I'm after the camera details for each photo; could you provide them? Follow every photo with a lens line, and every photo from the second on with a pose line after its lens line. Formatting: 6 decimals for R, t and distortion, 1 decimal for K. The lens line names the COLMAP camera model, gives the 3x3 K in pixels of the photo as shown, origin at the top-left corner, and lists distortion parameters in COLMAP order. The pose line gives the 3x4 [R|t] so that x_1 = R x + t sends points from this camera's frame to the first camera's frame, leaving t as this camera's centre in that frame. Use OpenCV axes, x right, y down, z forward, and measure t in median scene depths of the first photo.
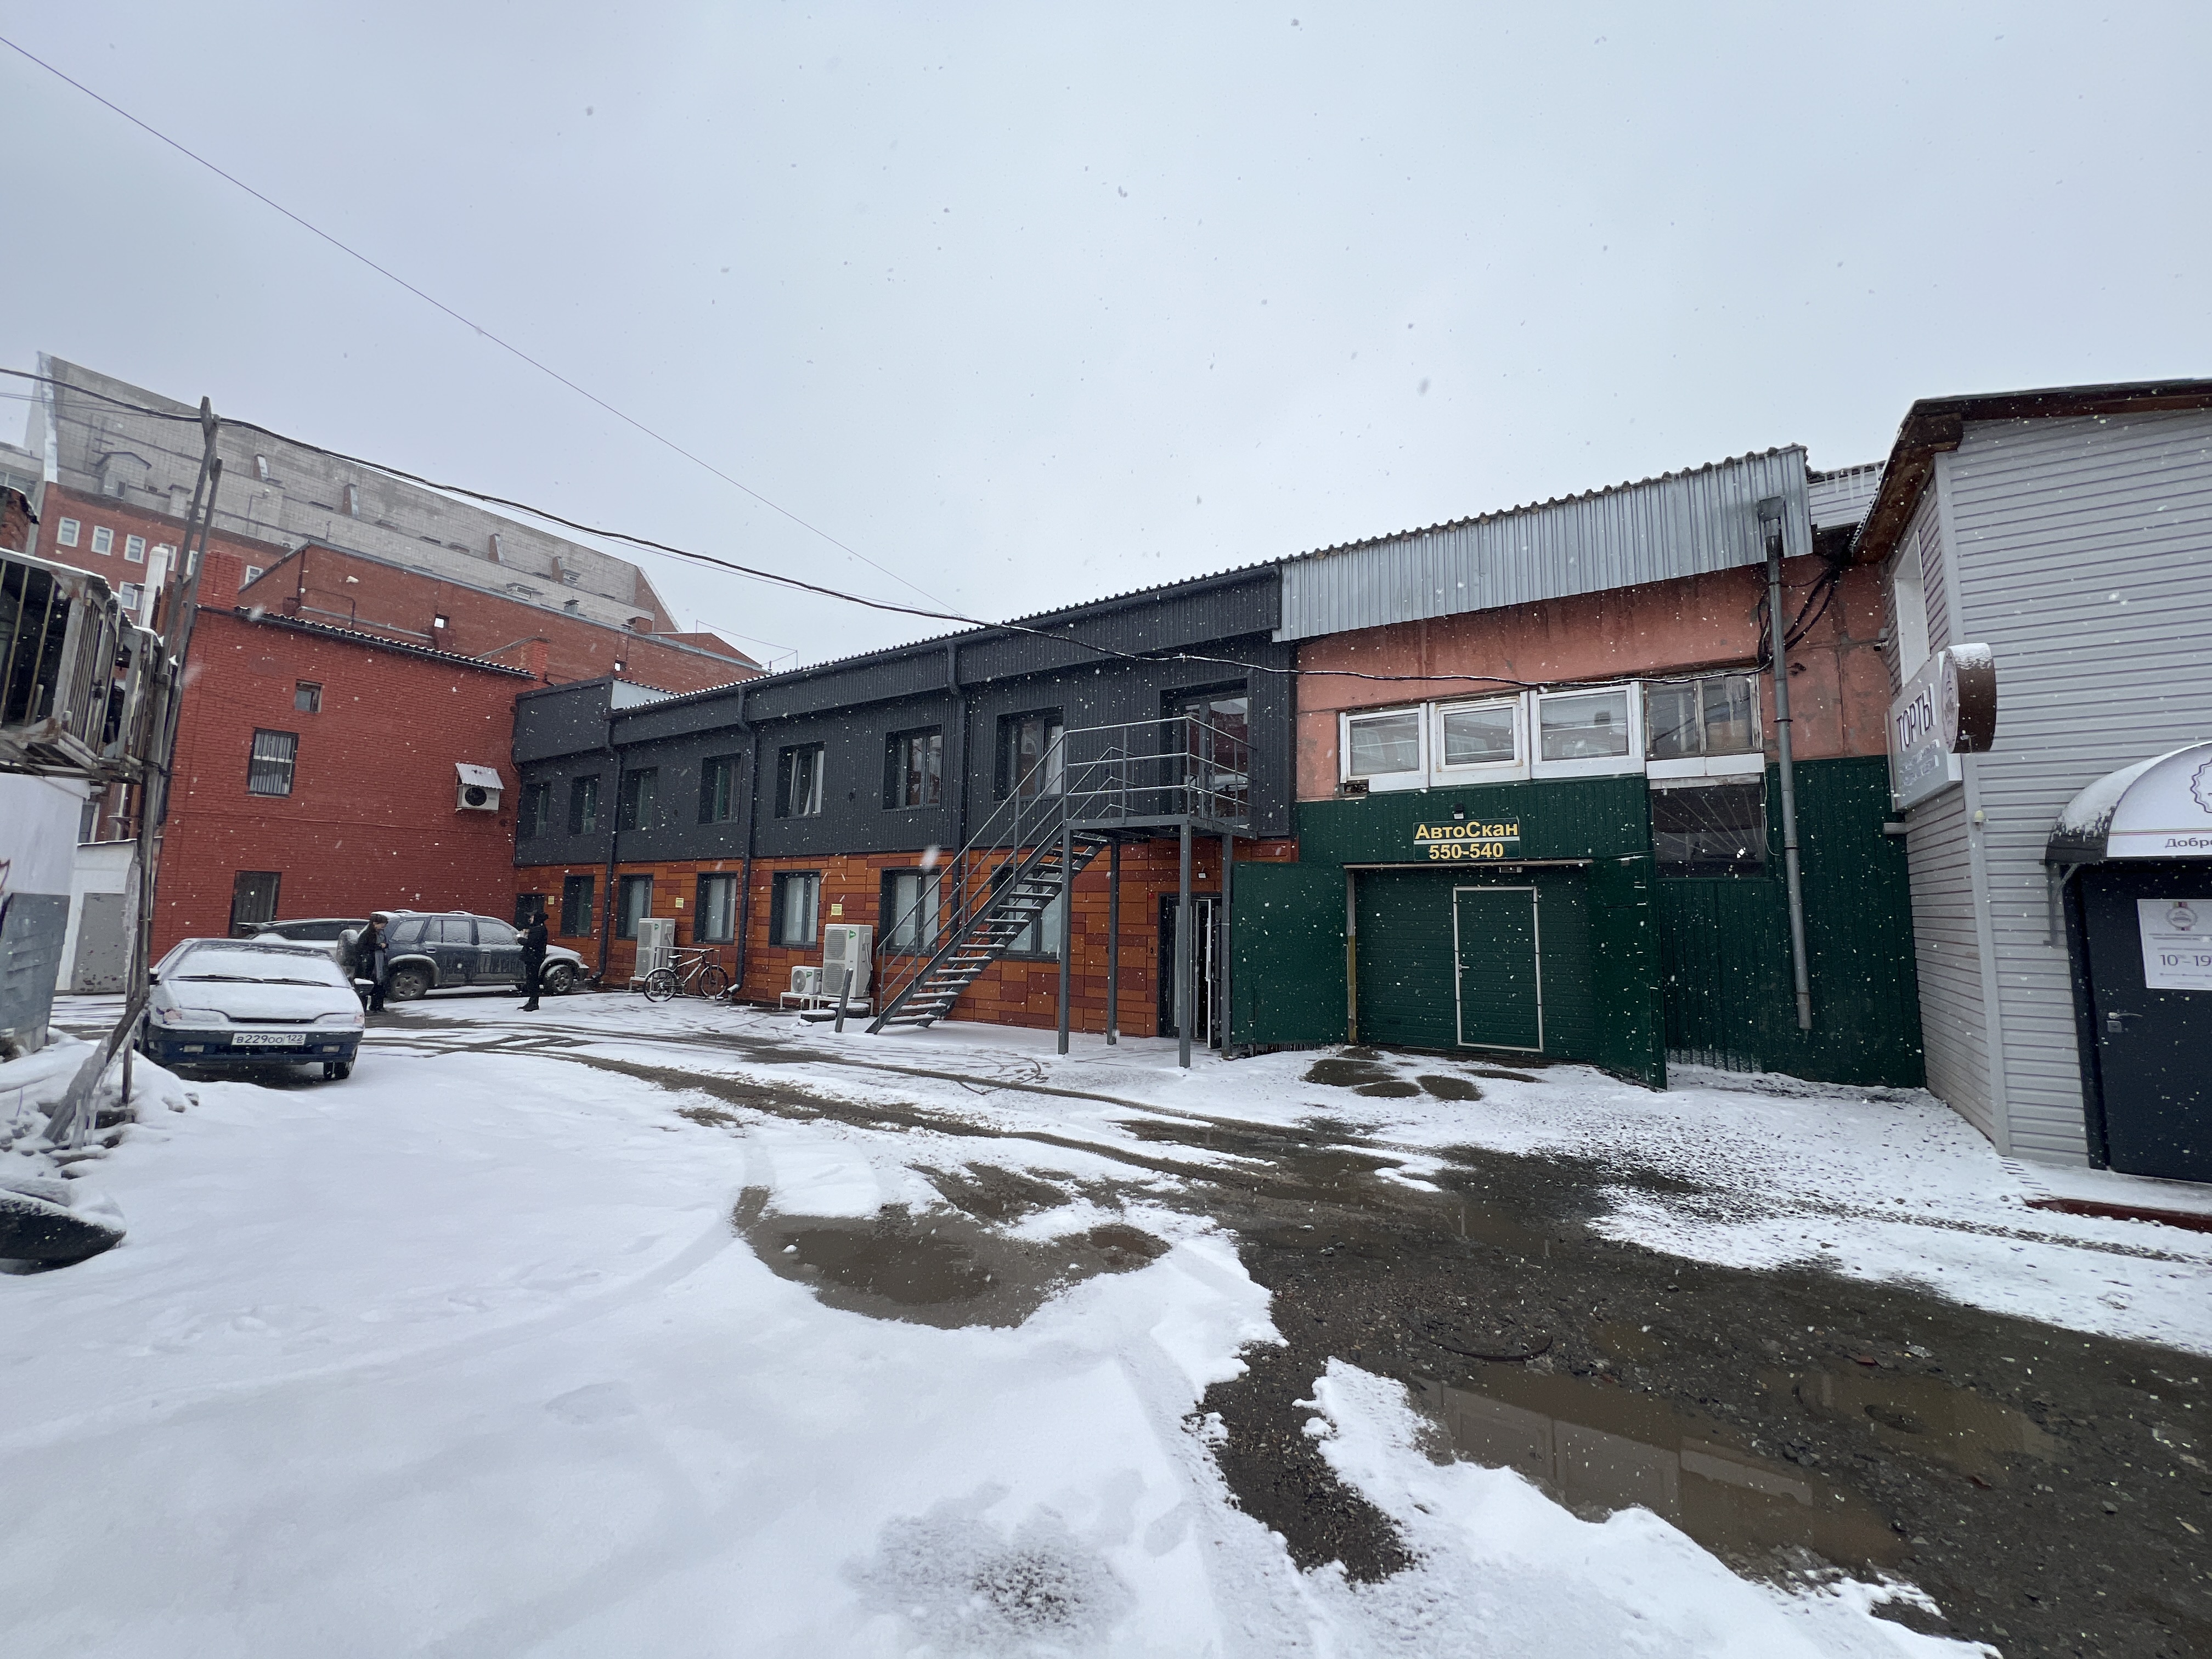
lens RADIAL K [[881.1, 0, 1105.6], [0, 881.1, 817.9], [0, 0, 1]] dist [-0.002818, 0.000325]
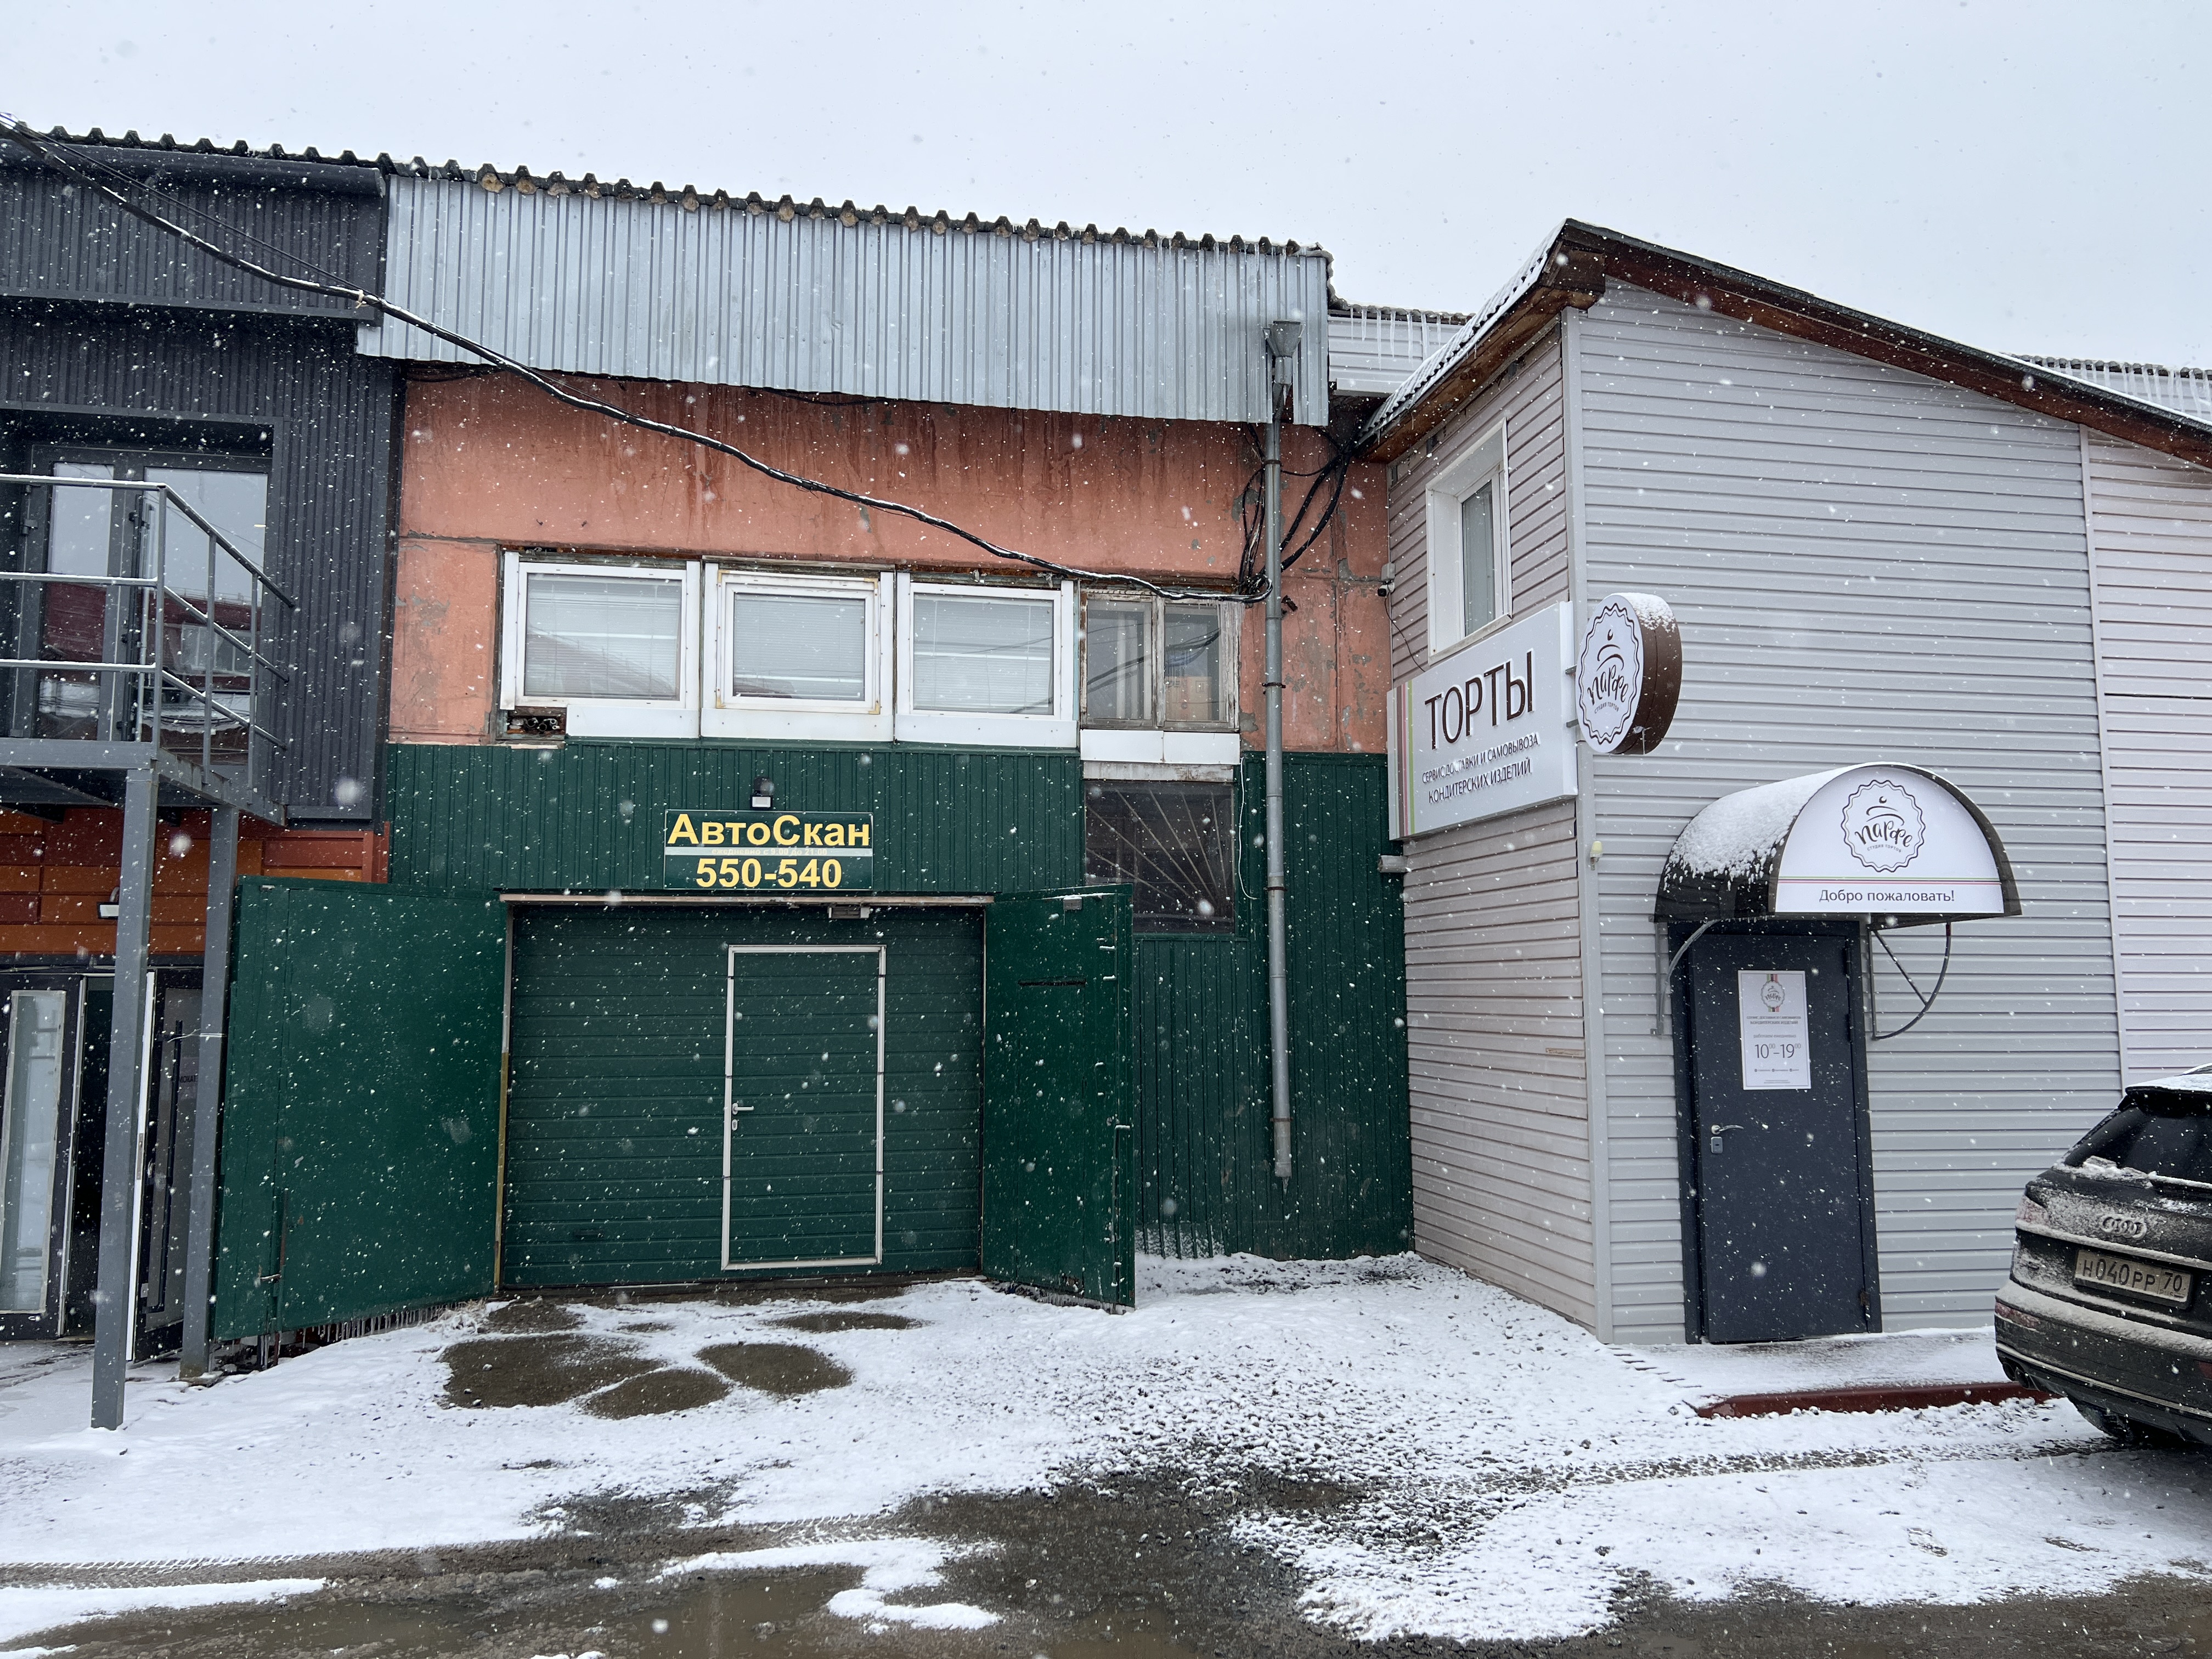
lens RADIAL K [[1658.5, 0, 1113.6], [0, 1658.5, 840.1], [0, 0, 1]] dist [0.042173, -0.038307]
pose [[0.711625, 0.056686, 0.700269, -0.124721], [-0.064674, 0.997793, -0.015048, 0.024109], [-0.699577, -0.034581, 0.713720, 0.232988]]
